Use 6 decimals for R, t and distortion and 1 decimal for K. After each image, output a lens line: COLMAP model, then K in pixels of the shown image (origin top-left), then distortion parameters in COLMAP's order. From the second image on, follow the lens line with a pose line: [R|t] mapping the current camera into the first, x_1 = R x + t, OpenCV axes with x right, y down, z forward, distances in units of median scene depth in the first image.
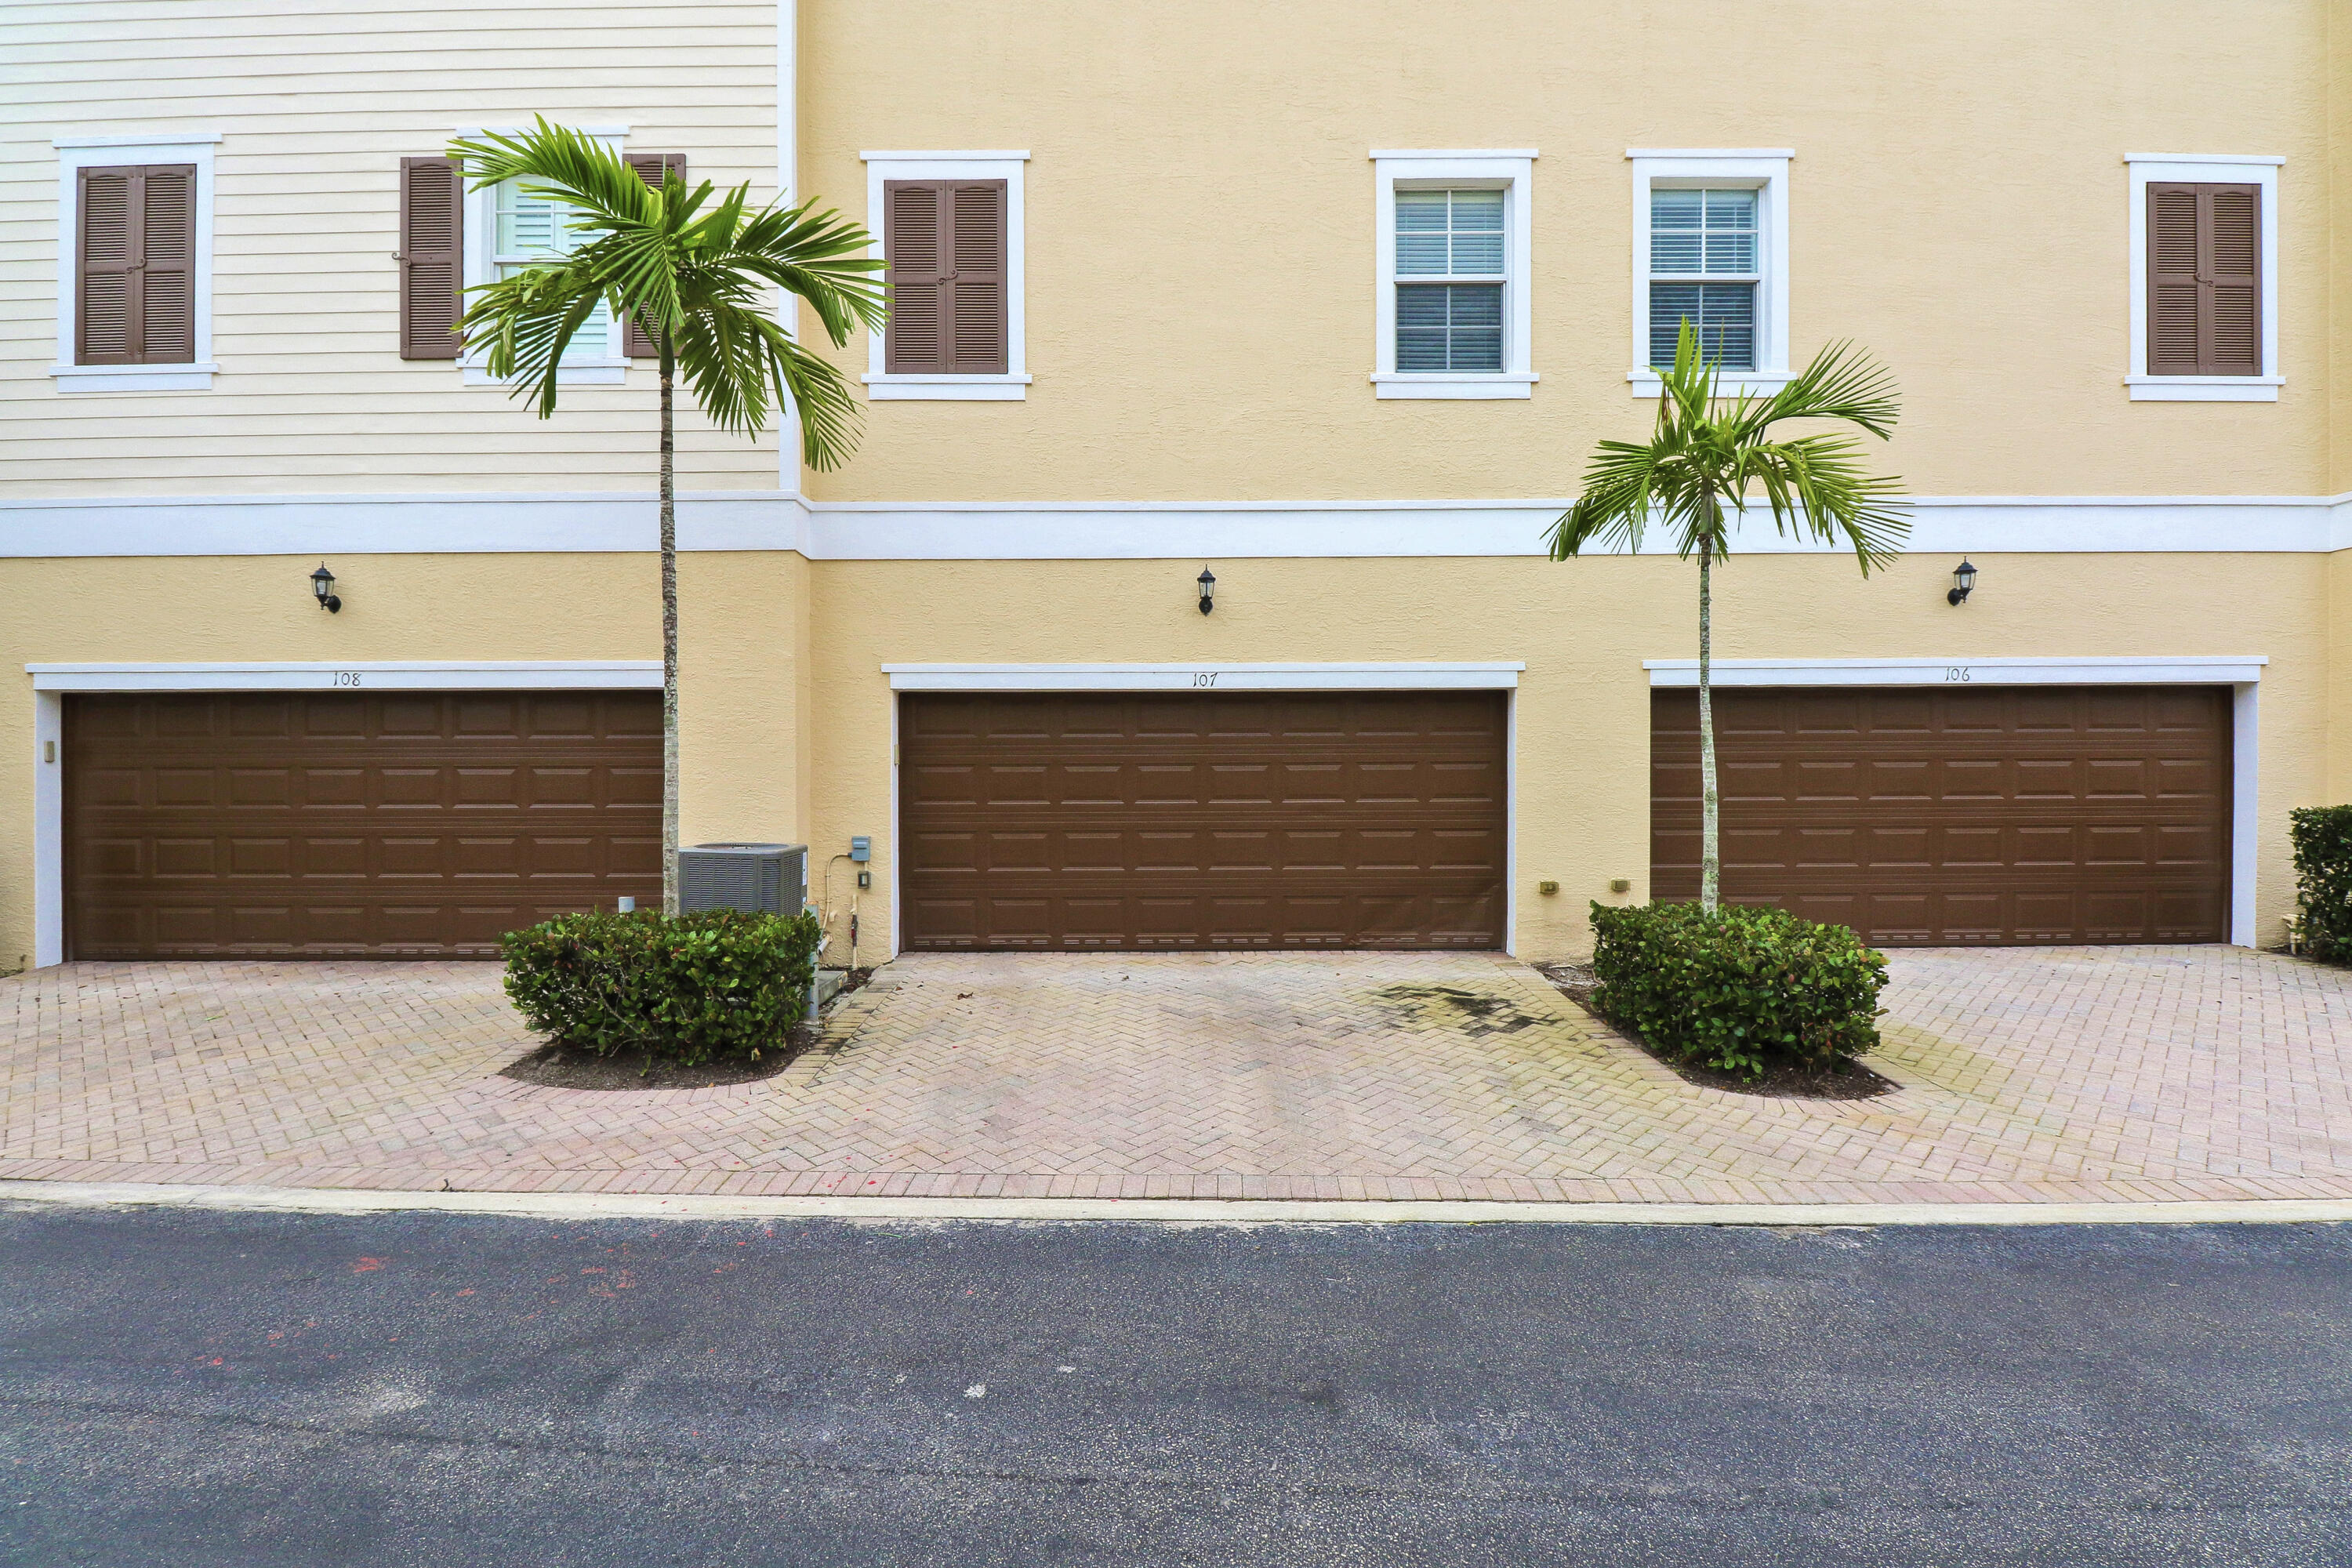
lens RADIAL K [[1339.8, 0, 1175.9], [0, 1339.8, 824.3], [0, 0, 1]] dist [-0.004038, -0.001380]
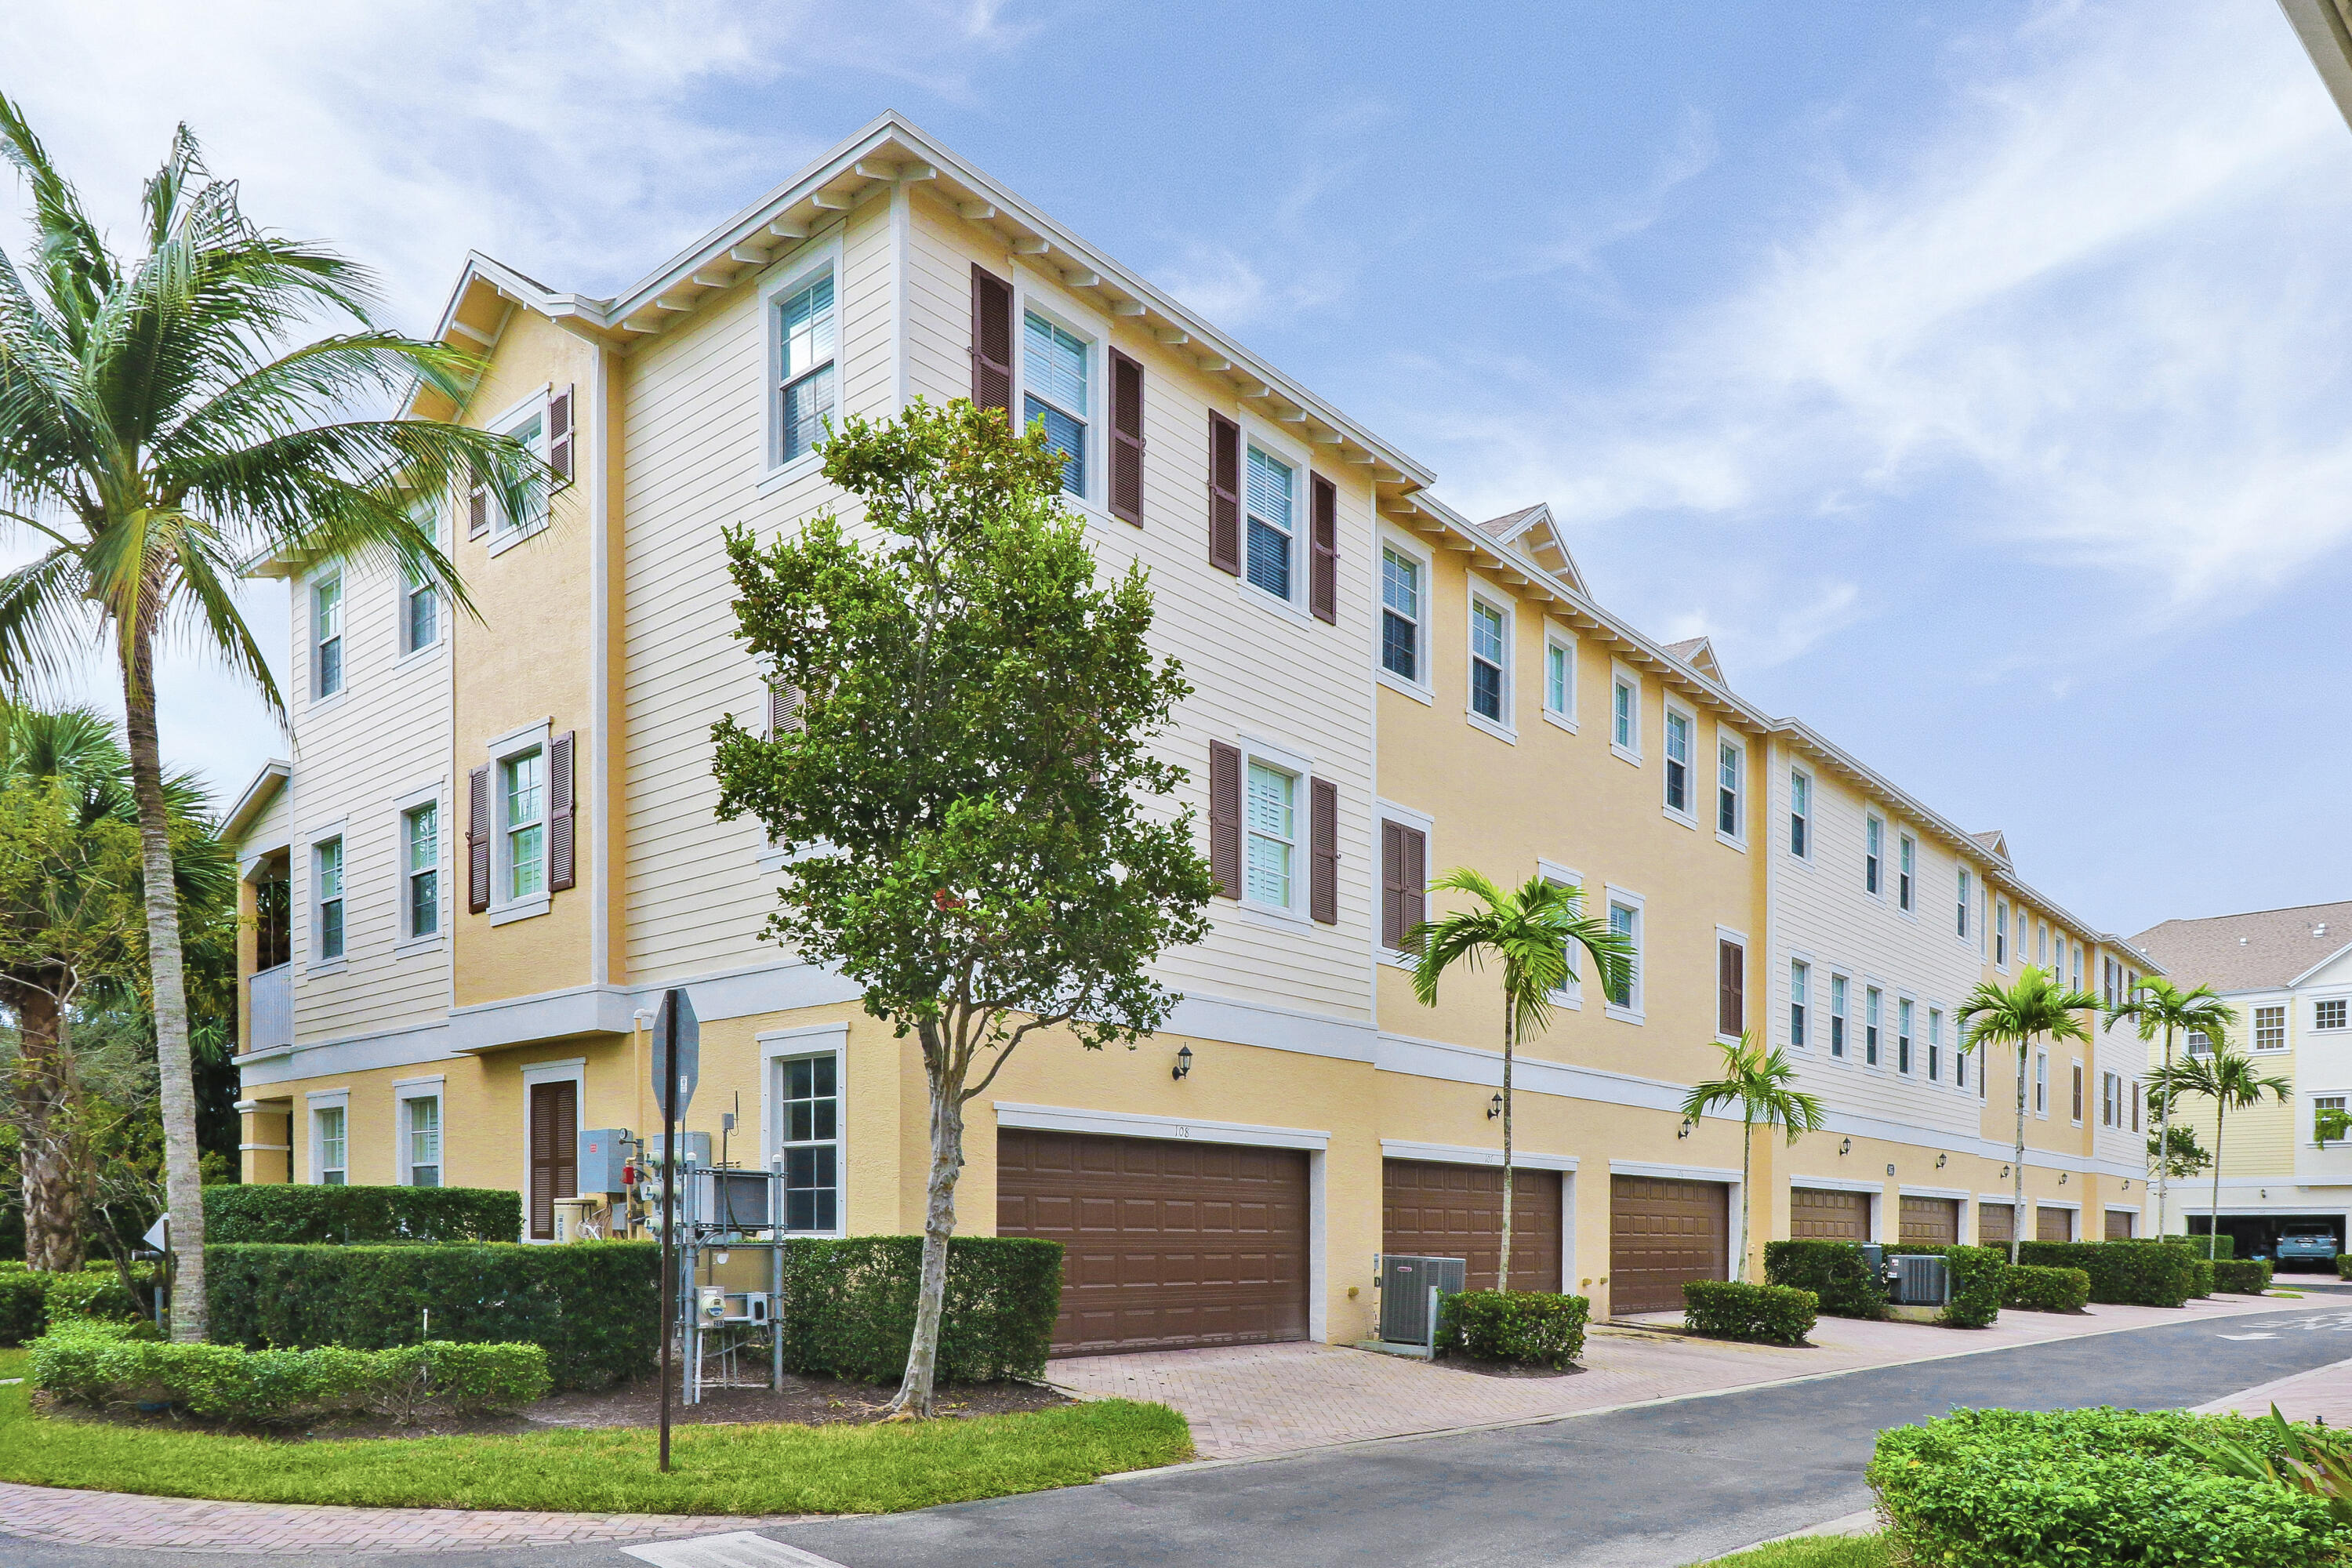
lens RADIAL K [[1571.9, 0, 1176.0], [0, 1571.9, 784.0], [0, 0, 1]] dist [0.000950, -0.000266]
pose [[0.649499, 0.218184, 0.728386, -1.184681], [0.000606, 0.957797, -0.287444, 0.008182], [-0.760362, 0.187136, 0.621957, -0.041895]]
